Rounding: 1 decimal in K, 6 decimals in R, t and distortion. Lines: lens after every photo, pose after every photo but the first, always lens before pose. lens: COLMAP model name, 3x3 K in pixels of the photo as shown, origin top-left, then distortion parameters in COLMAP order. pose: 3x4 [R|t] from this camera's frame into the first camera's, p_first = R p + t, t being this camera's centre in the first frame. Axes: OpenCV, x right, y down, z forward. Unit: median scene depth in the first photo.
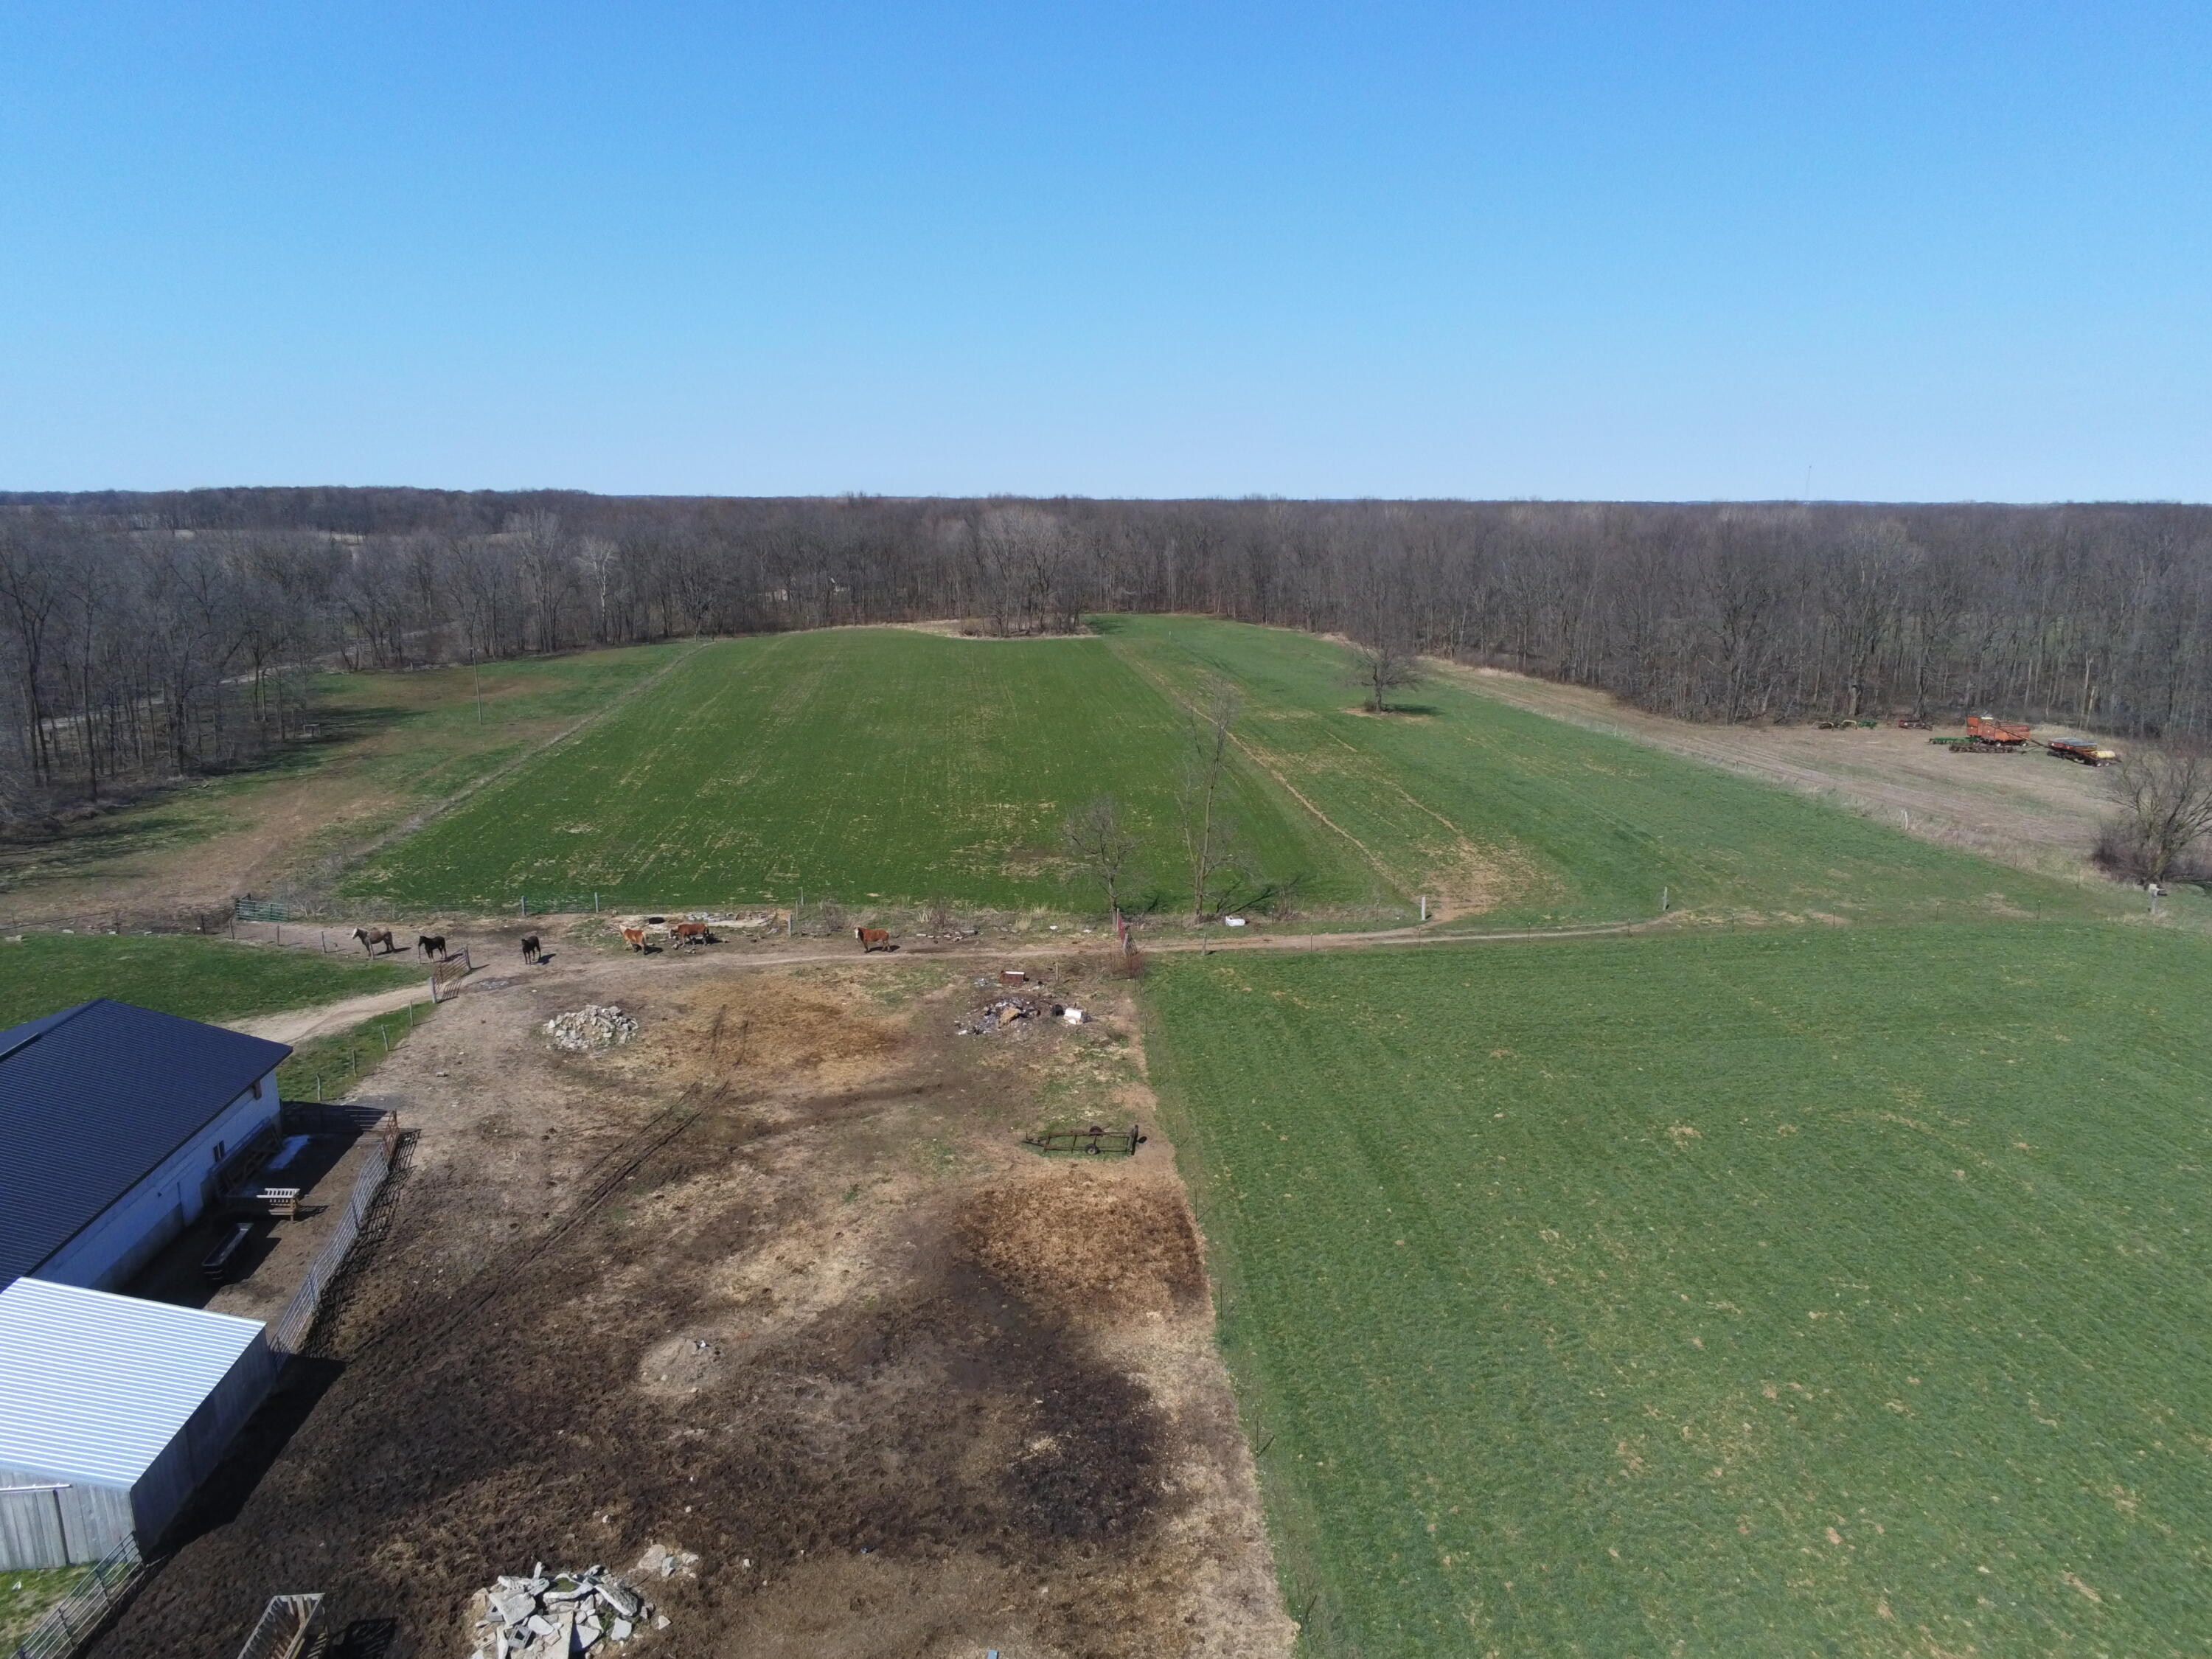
lens RADIAL K [[1432.6, 0, 1102.8], [0, 1432.6, 838.0], [0, 0, 1]] dist [0.000897, 0.001236]
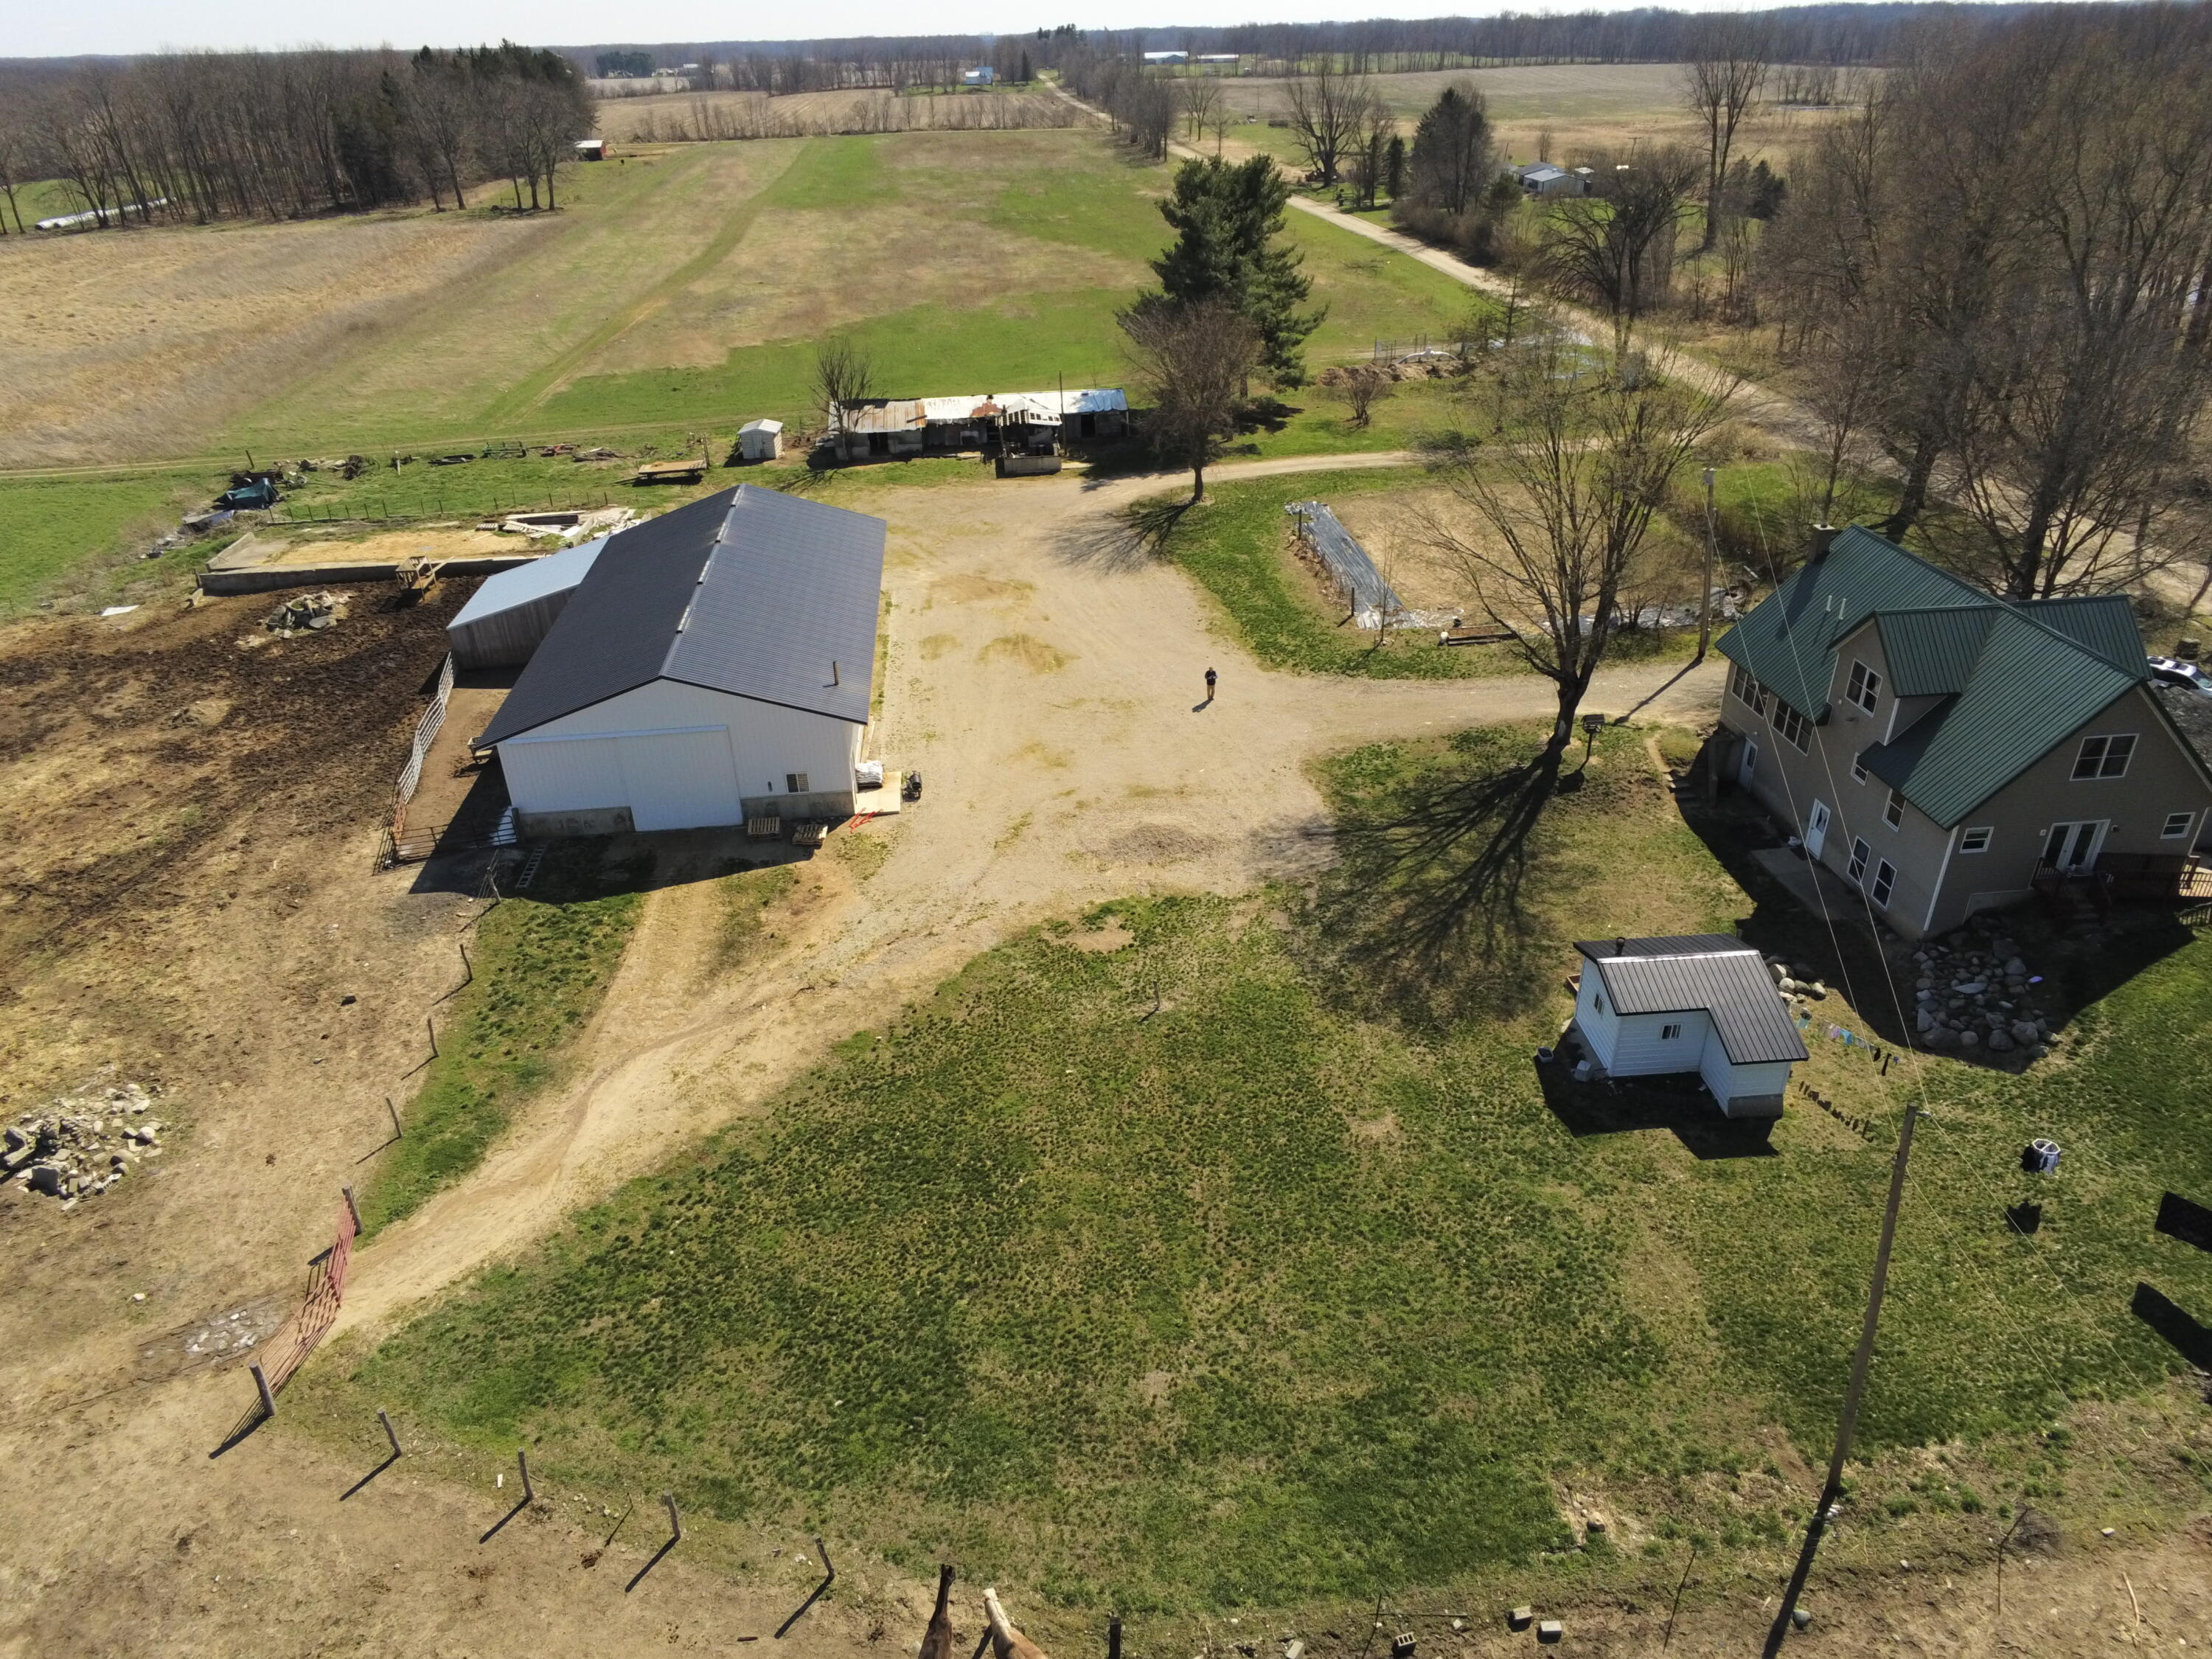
lens RADIAL K [[1432.6, 0, 1102.8], [0, 1432.6, 838.0], [0, 0, 1]] dist [0.000897, 0.001236]
pose [[-0.999790, 0.013911, 0.015029, -0.823142], [0.020415, 0.734825, 0.677950, -0.340652], [-0.001612, 0.678115, -0.734954, 1.437135]]
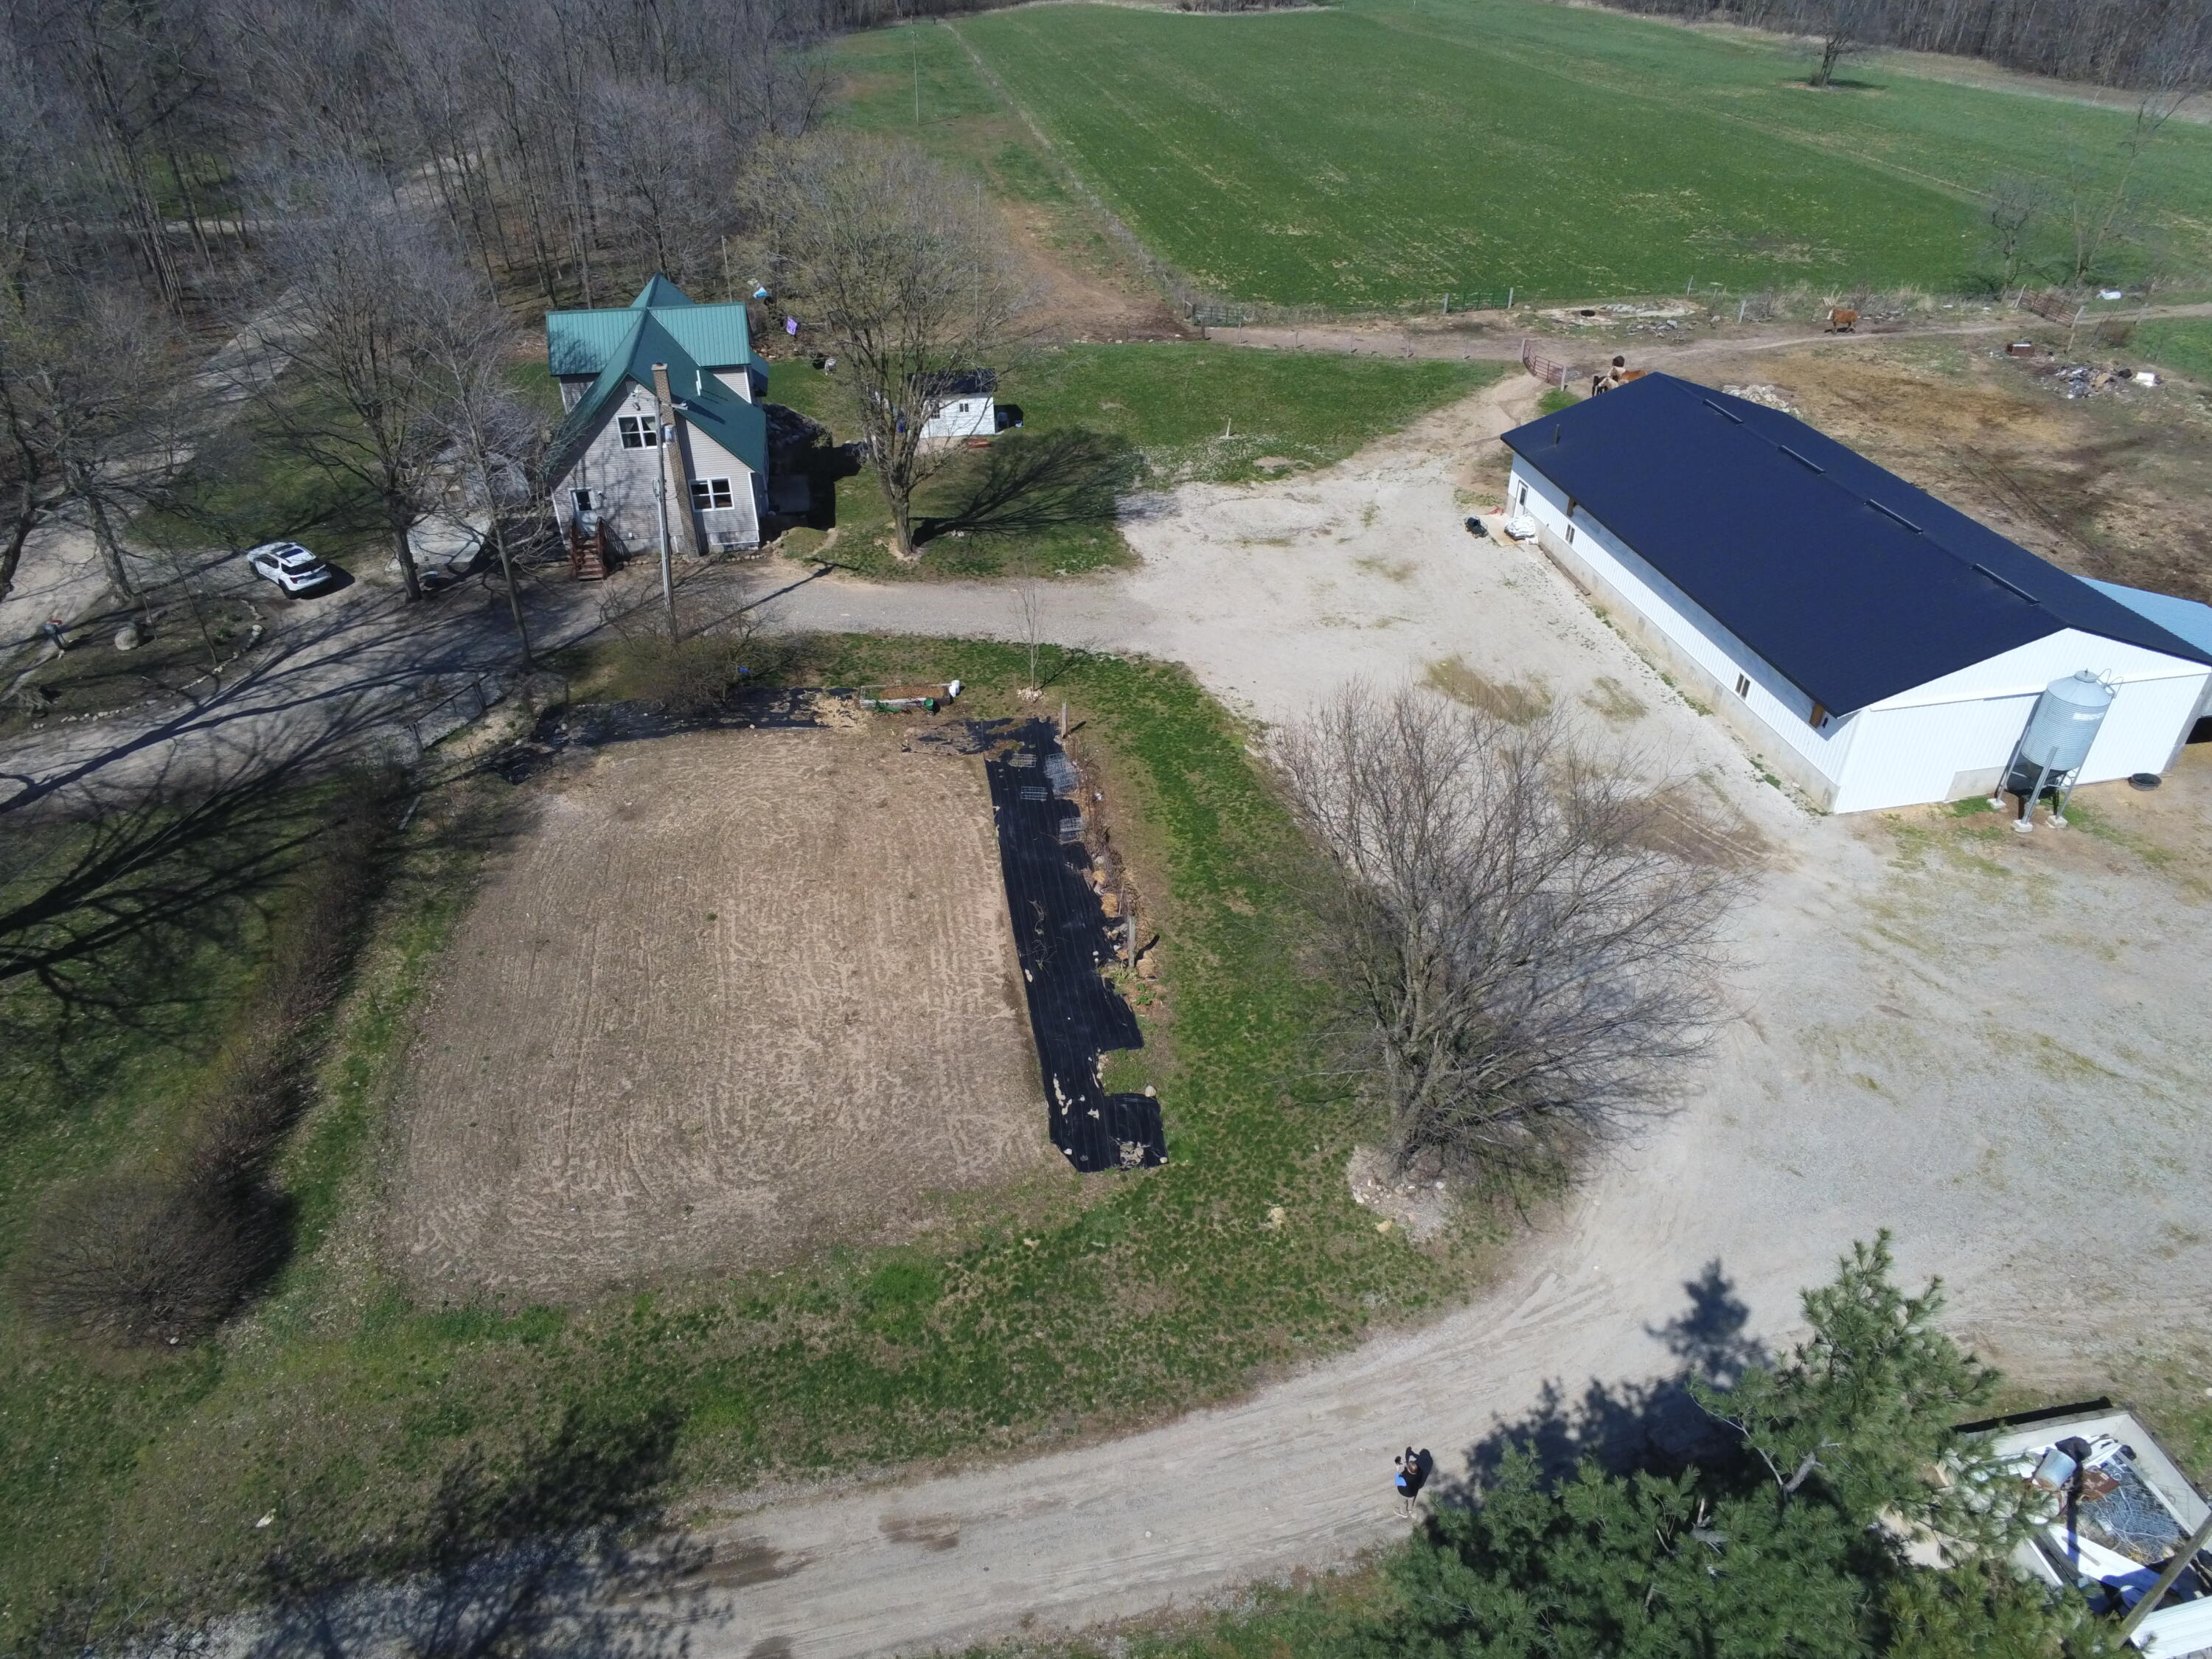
lens RADIAL K [[1440.5, 0, 1106.0], [0, 1440.5, 829.5], [0, 0, 1]] dist [-0.001100, 0.000456]
pose [[0.996827, -0.056618, 0.055958, -1.010052], [0.032233, 0.929825, 0.366587, 0.015796], [-0.072787, -0.363620, 0.928699, -0.113880]]
